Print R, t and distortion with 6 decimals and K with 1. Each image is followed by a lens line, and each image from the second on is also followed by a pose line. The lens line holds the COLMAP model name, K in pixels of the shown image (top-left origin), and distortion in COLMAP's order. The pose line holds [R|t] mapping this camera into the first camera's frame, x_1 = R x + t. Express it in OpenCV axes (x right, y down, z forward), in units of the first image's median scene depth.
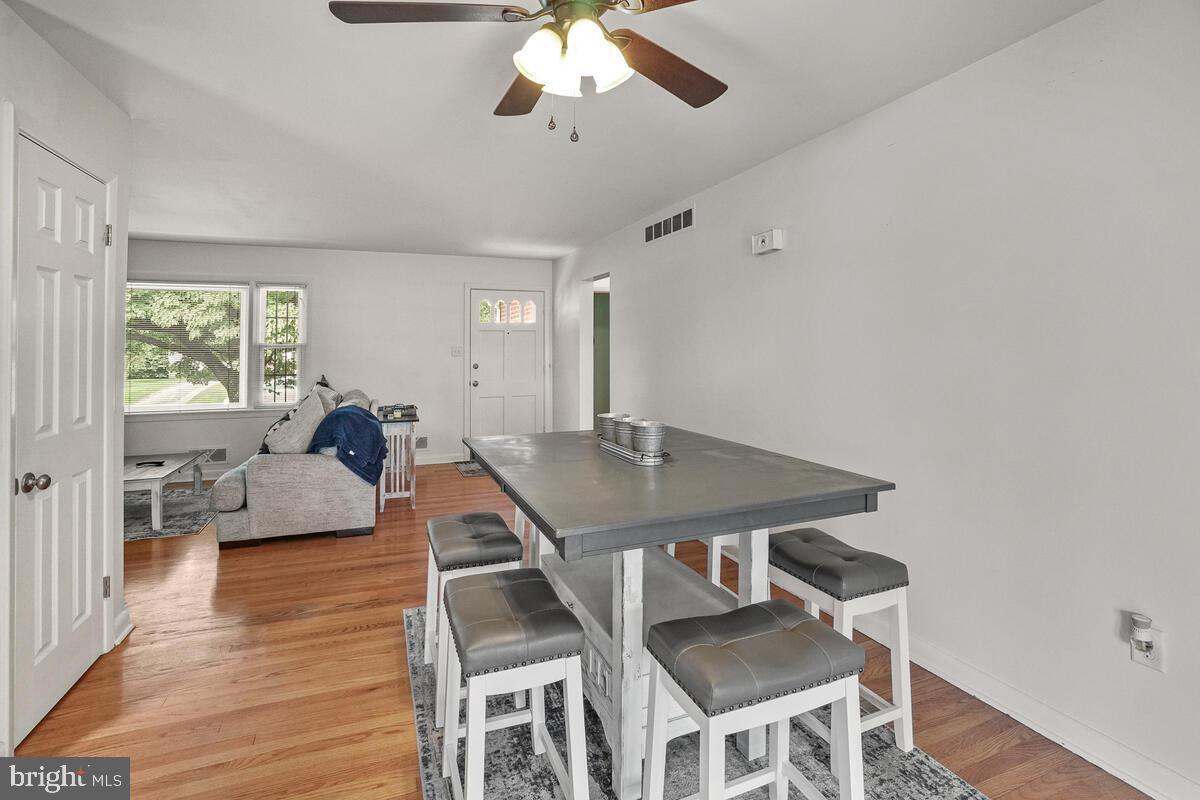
lens RADIAL K [[543.1, 0, 598.2], [0, 543.1, 338.8], [0, 0, 1]] dist [-0.057915, 0.020672]
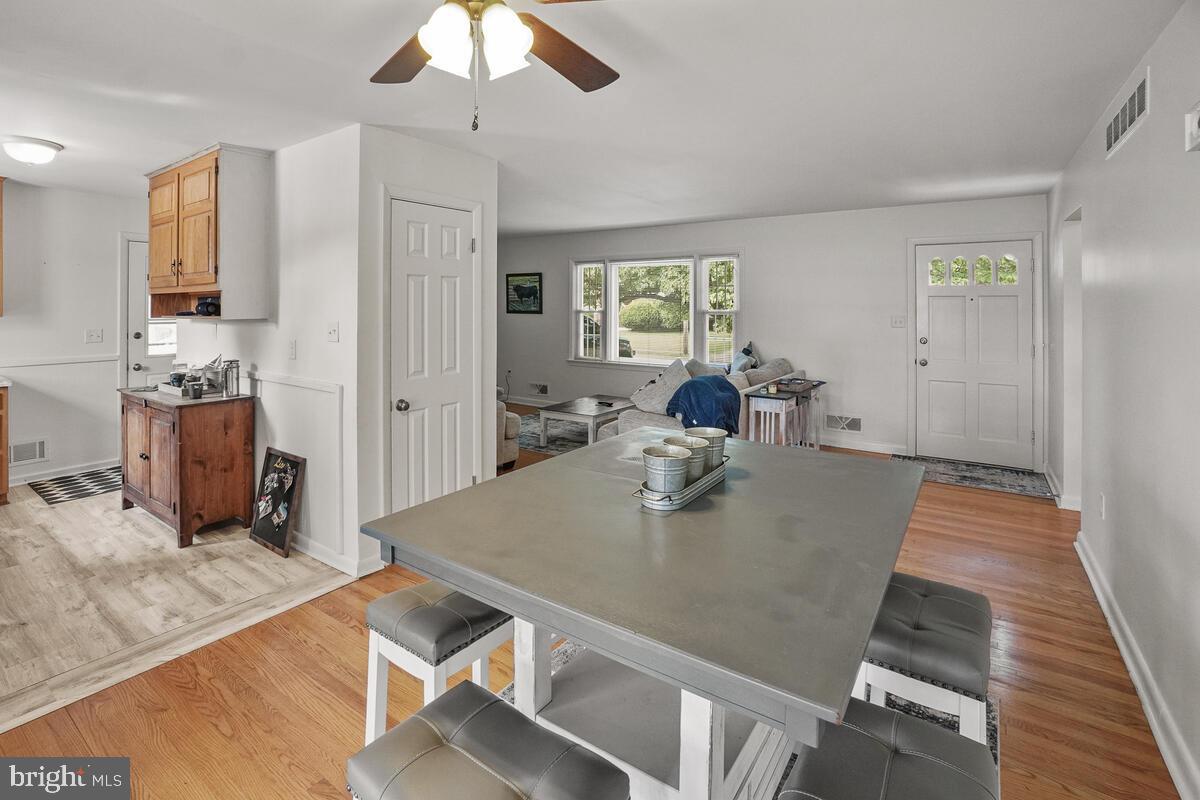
lens RADIAL K [[560.1, 0, 583.2], [0, 560.1, 302.2], [0, 0, 1]] dist [-0.042523, 0.010526]
pose [[0.535986, 0.002407, -0.844223, 0.276968], [0.008673, 0.999927, 0.008357, -0.024284], [0.844182, -0.011801, 0.535927, 0.202817]]
